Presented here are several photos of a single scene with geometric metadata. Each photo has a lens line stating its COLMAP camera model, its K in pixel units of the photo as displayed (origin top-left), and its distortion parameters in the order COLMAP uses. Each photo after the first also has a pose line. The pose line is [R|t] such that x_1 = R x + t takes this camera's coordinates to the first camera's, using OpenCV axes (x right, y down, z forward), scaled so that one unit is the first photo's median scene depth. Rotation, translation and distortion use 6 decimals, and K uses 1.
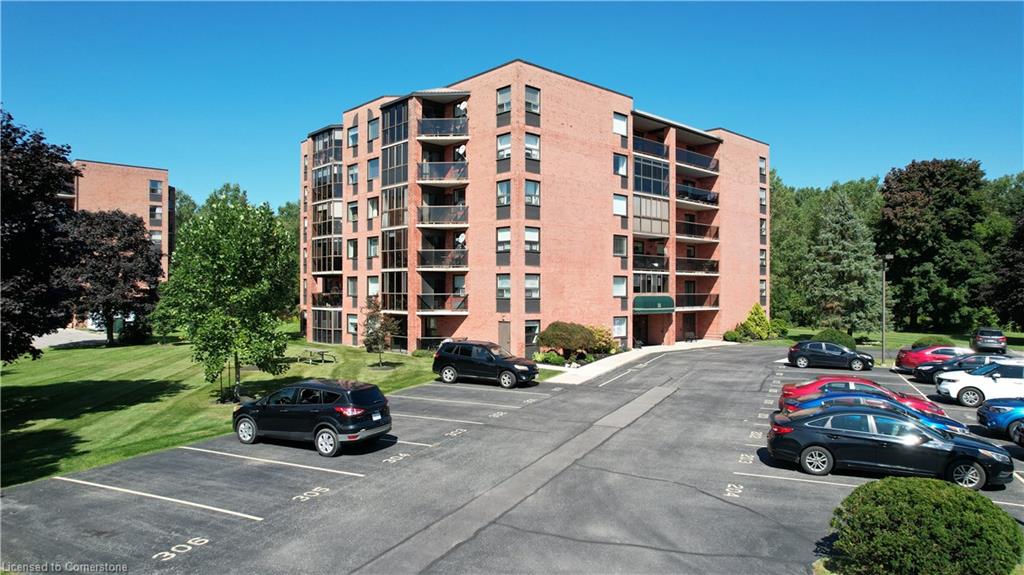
lens RADIAL K [[652.4, 0, 519.4], [0, 652.4, 292.4], [0, 0, 1]] dist [-0.059534, 0.049080]
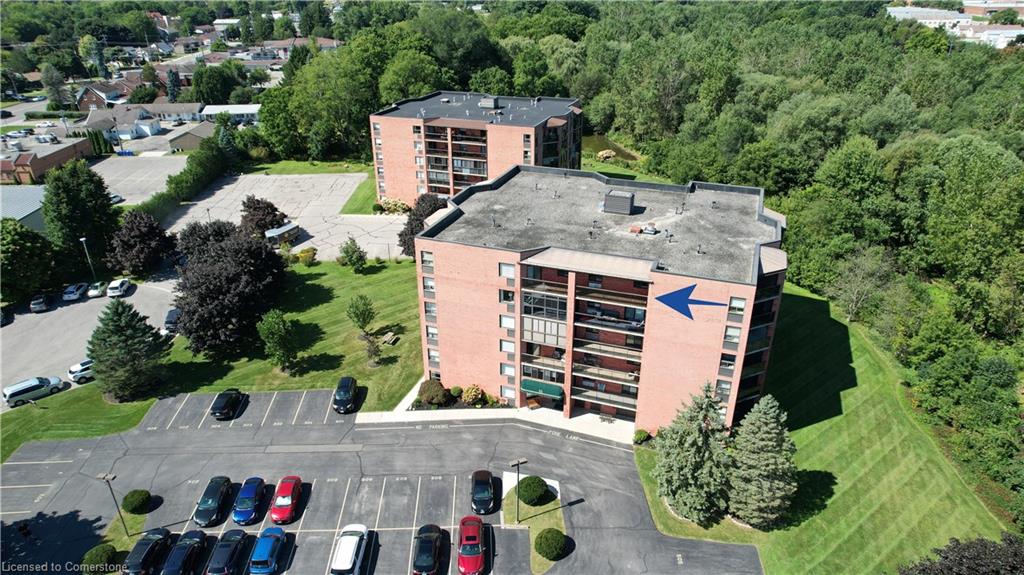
lens RADIAL K [[652.4, 0, 515.7], [0, 652.4, 289.4], [0, 0, 1]] dist [-0.059534, 0.049080]
pose [[0.446559, 0.390102, -0.805236, 1.229891], [0.002462, 0.899413, 0.437092, -0.787402], [0.894751, -0.197170, 0.400680, 0.431743]]
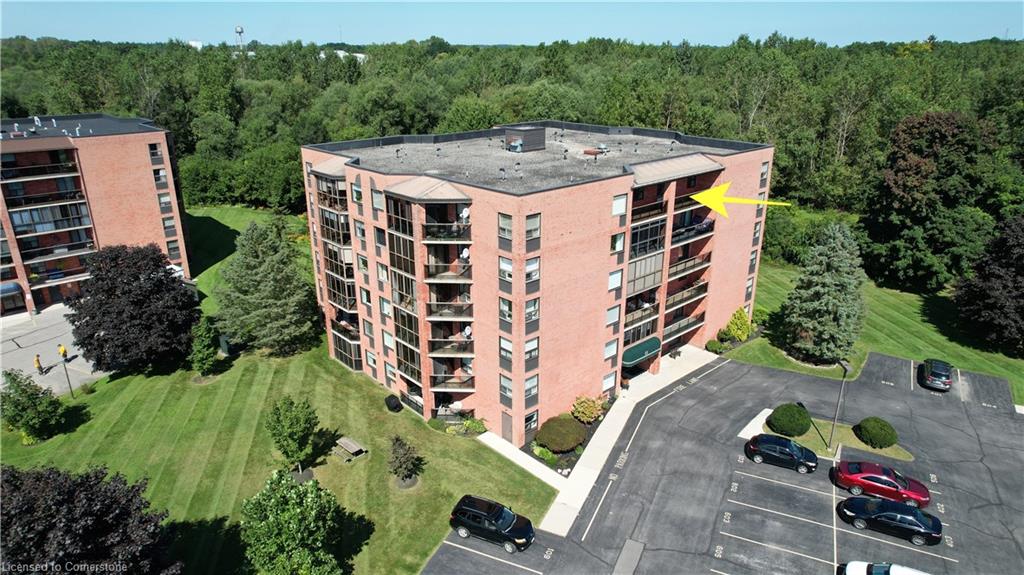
lens RADIAL K [[652.4, 0, 516.4], [0, 652.4, 291.7], [0, 0, 1]] dist [-0.059534, 0.049080]
pose [[0.999969, 0.002368, -0.007516, 0.001276], [0.000409, 0.936930, 0.349517, -0.464119], [0.007870, -0.349509, 0.936900, -0.005108]]
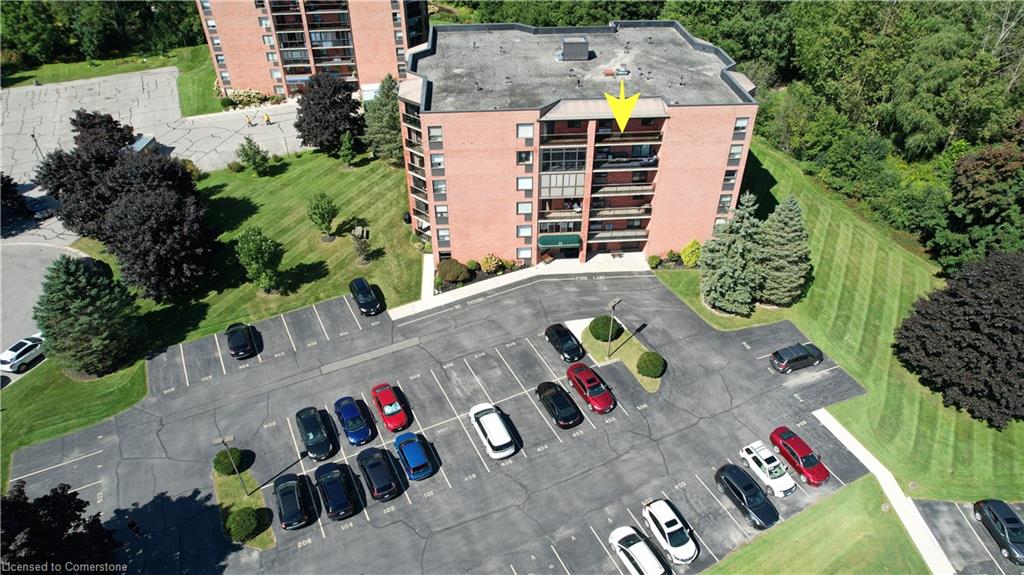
lens RADIAL K [[652.4, 0, 513.6], [0, 652.4, 288.2], [0, 0, 1]] dist [-0.059534, 0.049080]
pose [[0.775248, 0.380219, -0.504405, 0.908291], [0.004124, 0.795479, 0.605968, -0.786156], [0.631644, -0.471855, 0.615125, -0.016146]]
